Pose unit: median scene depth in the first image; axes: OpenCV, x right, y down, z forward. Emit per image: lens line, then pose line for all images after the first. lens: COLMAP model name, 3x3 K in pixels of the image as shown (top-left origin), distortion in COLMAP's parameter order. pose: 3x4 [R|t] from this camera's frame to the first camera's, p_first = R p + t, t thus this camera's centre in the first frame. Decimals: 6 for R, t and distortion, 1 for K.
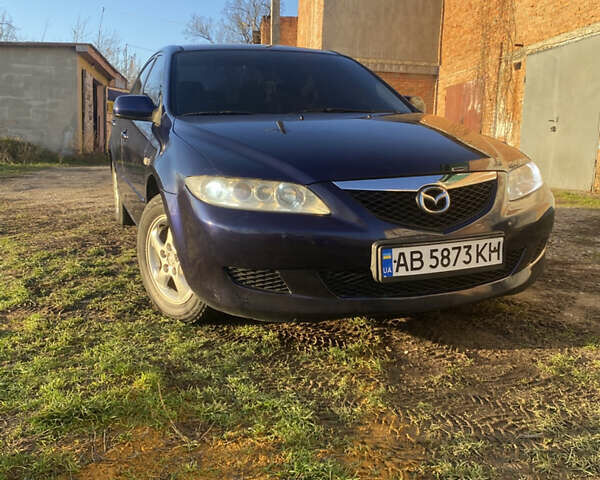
lens RADIAL K [[601.4, 0, 311.0], [0, 601.4, 240.3], [0, 0, 1]] dist [0.179987, -0.425442]
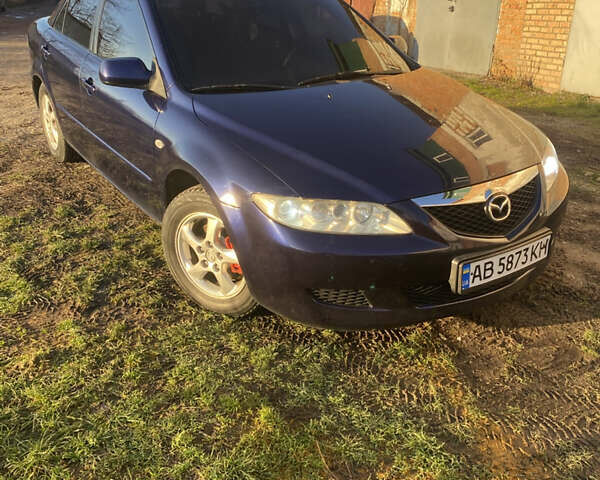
lens RADIAL K [[601.4, 0, 311.0], [0, 601.4, 240.3], [0, 0, 1]] dist [0.179987, -0.425442]
pose [[0.973867, -0.076866, 0.213718, -0.345114], [0.024412, 0.970965, 0.237974, -0.271840], [-0.225805, -0.226538, 0.947466, 0.059063]]
